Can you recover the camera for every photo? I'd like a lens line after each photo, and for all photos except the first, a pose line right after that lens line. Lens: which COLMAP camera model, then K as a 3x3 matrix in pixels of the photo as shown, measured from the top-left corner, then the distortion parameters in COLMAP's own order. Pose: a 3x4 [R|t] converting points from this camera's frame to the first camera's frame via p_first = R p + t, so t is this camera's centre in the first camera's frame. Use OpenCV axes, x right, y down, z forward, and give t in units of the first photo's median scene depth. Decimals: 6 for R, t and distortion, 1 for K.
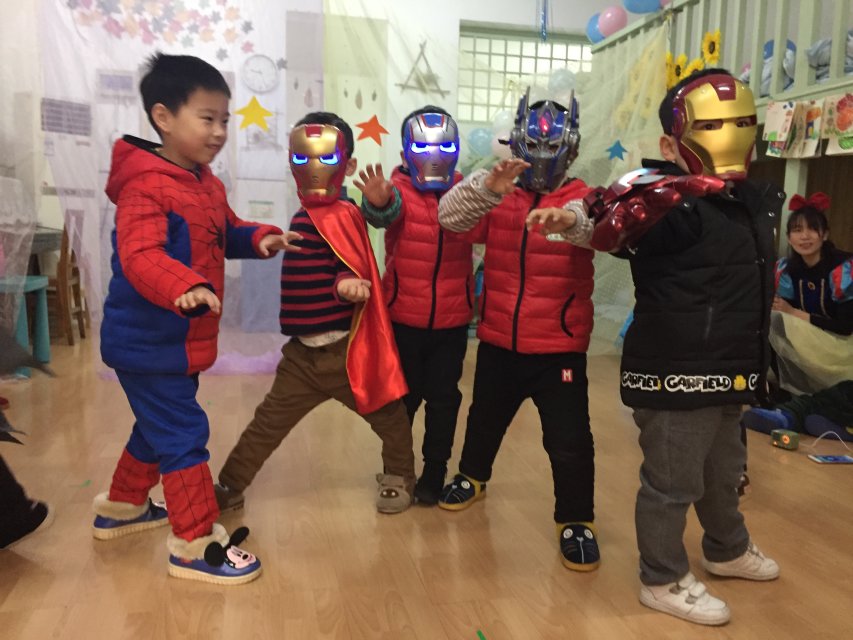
lens RADIAL K [[710.2, 0, 419.5], [0, 710.2, 312.8], [0, 0, 1]] dist [0.089423, -0.126329]
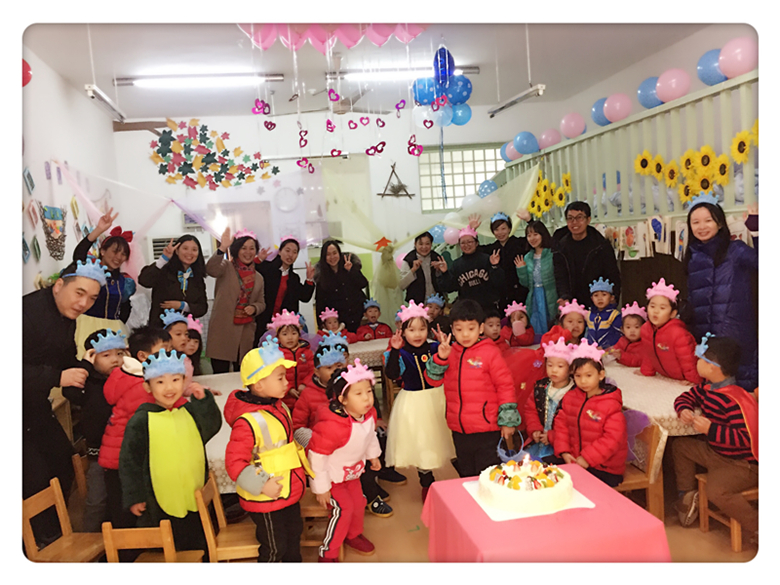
lens RADIAL K [[649.4, 0, 383.6], [0, 649.4, 285.9], [0, 0, 1]] dist [0.089423, -0.126329]
pose [[0.993843, -0.092258, -0.061359, 0.046634], [0.089646, 0.994999, -0.044041, -0.078342], [0.065115, 0.038269, 0.997144, -0.338663]]
